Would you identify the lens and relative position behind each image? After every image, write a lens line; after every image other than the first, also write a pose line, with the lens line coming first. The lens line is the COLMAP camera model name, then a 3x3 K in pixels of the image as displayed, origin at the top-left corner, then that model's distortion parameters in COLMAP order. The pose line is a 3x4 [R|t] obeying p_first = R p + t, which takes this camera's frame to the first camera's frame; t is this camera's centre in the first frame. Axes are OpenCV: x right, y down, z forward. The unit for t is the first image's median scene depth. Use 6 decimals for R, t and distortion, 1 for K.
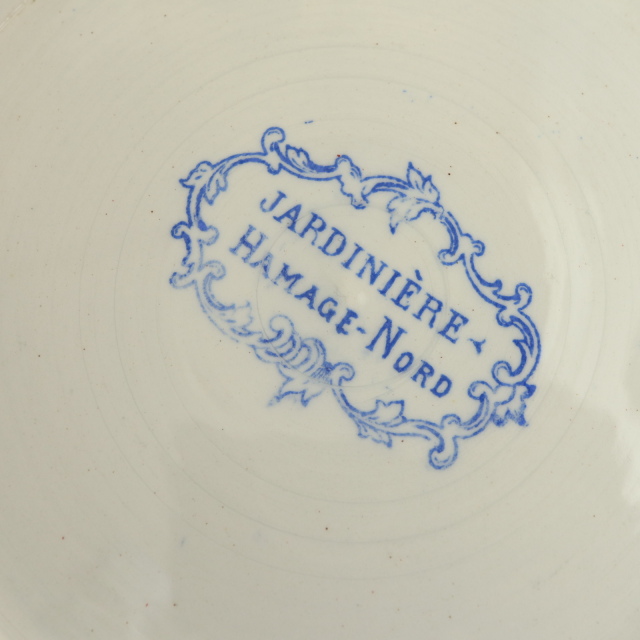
lens RADIAL K [[1184.3, 0, 320.0], [0, 1184.3, 320.0], [0, 0, 1]] dist [0.033452, 0.000000]
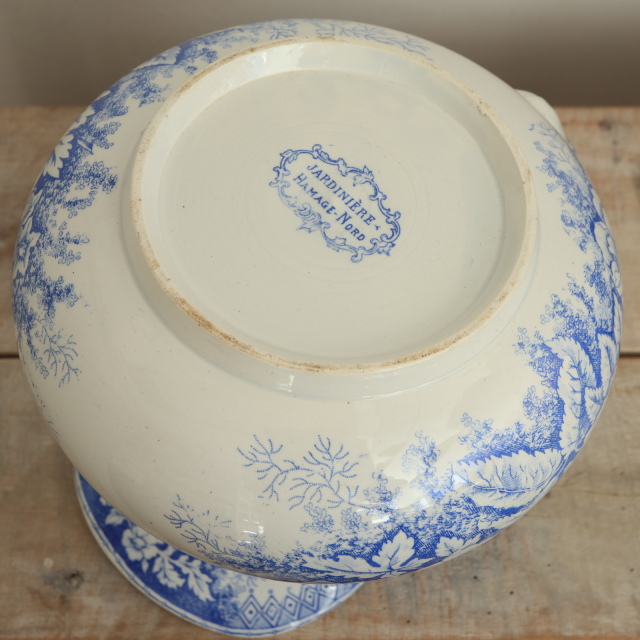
lens RADIAL K [[1184.3, 0, 319.9], [0, 1184.3, 320.1], [0, 0, 1]] dist [0.033452, 0.000000]
pose [[0.979087, 0.202514, -0.019414, 0.100043], [-0.198303, 0.928682, -0.313411, 1.070343], [-0.045440, 0.310707, 0.949419, -1.455535]]
